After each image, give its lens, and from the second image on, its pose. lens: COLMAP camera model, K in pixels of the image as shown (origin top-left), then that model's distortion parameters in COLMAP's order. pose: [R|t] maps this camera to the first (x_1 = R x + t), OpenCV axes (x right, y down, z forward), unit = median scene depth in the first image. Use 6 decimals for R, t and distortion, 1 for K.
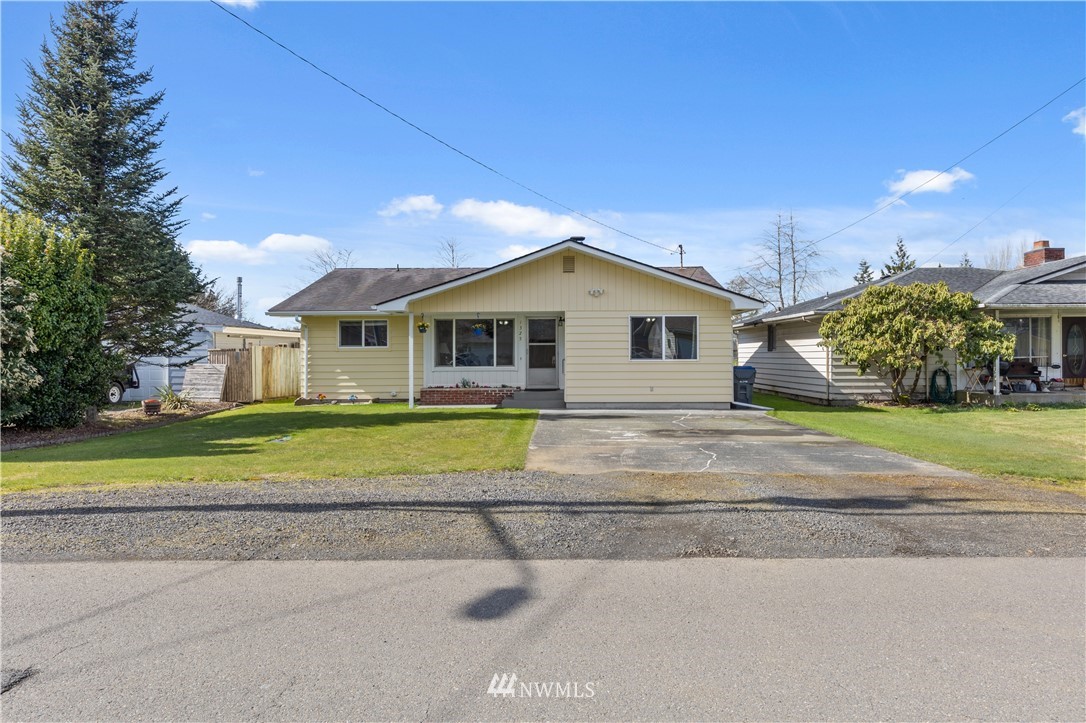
lens RADIAL K [[686.4, 0, 548.4], [0, 686.4, 365.3], [0, 0, 1]] dist [-0.006447, -0.003898]
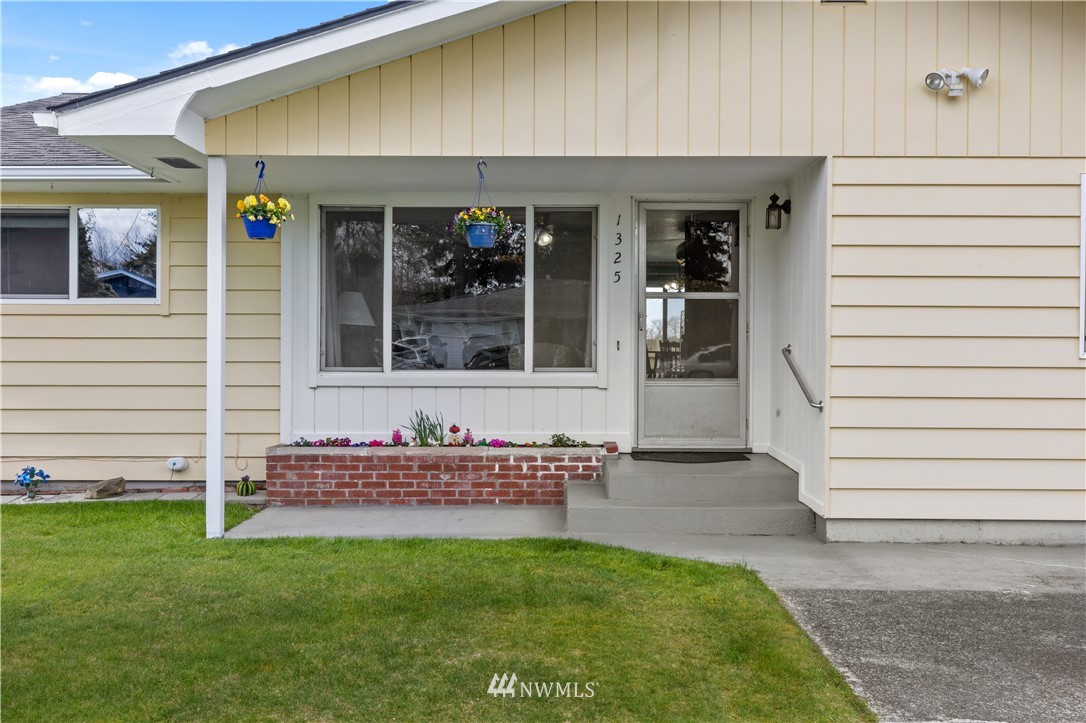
lens RADIAL K [[1053.7, 0, 545.2], [0, 1053.7, 363.5], [0, 0, 1]] dist [-0.041869, 0.000000]
pose [[0.999934, 0.008569, 0.007641, -0.075631], [-0.008563, 0.999963, -0.000914, -0.001341], [-0.007649, 0.000848, 0.999970, 0.568452]]
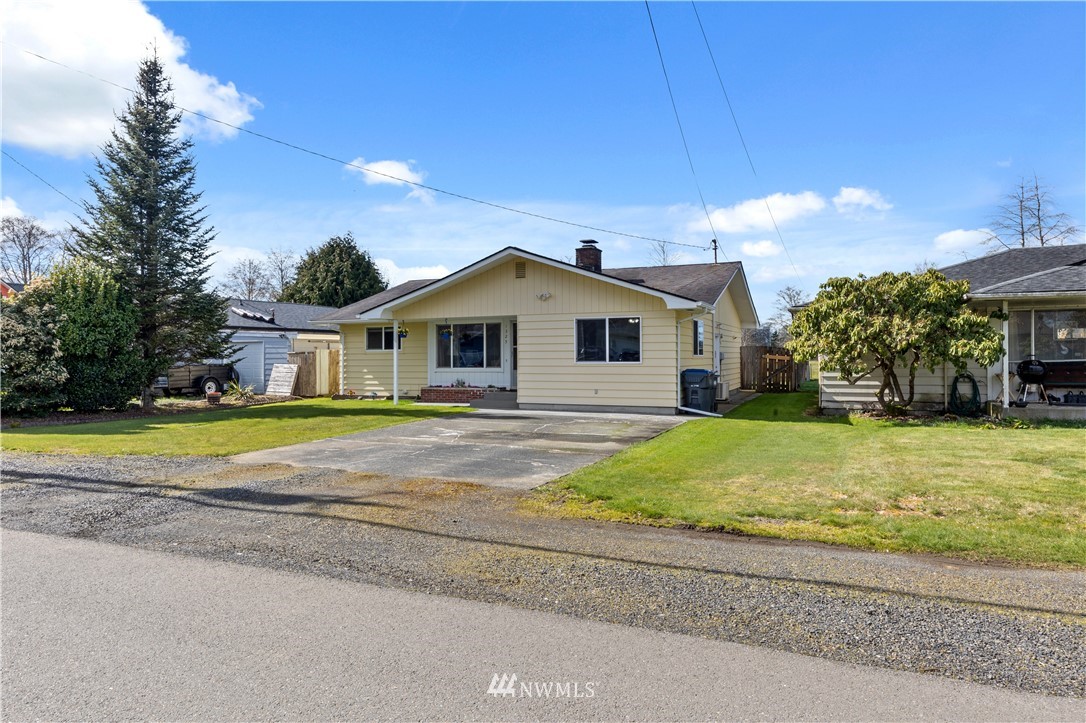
lens RADIAL K [[686.4, 0, 546.6], [0, 686.4, 355.0], [0, 0, 1]] dist [-0.006447, -0.003898]
pose [[0.921927, -0.001515, -0.387361, 0.431816], [-0.003873, 0.999906, -0.013128, -0.004663], [0.387344, 0.013603, 0.921835, 0.054003]]
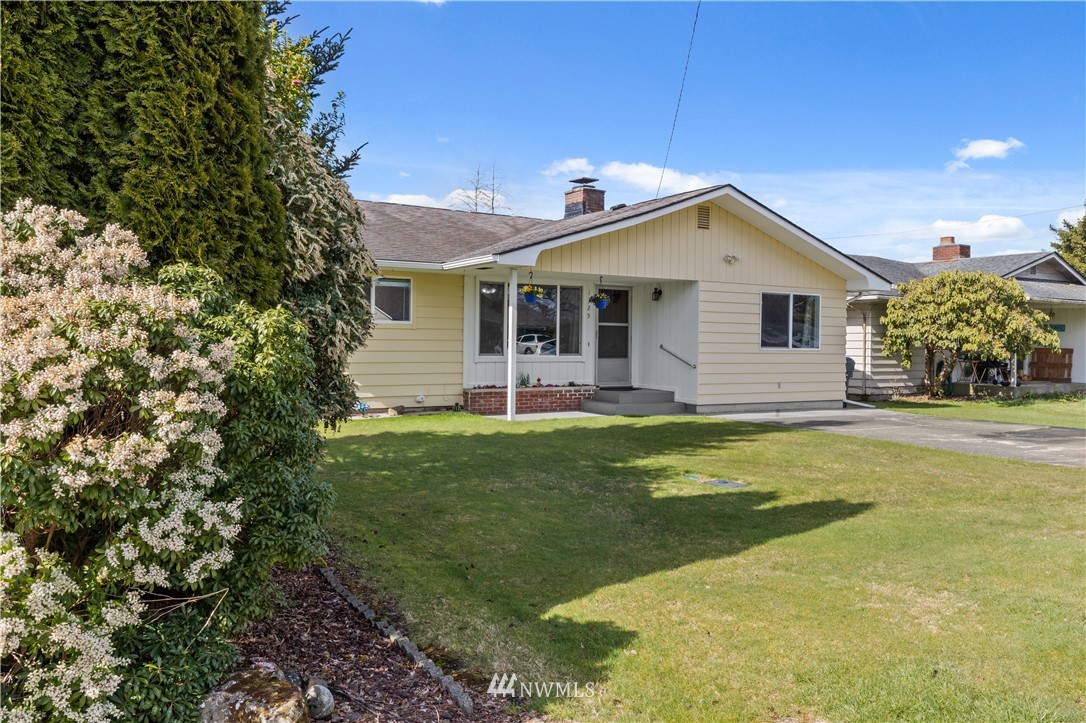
lens RADIAL K [[860.5, 0, 545.0], [0, 860.5, 363.3], [0, 0, 1]] dist [-0.070305, -0.002988]
pose [[0.838876, 0.001444, 0.544321, -0.562932], [-0.007319, 0.999936, 0.008627, 0.002388], [-0.544274, -0.011221, 0.838833, 0.296512]]
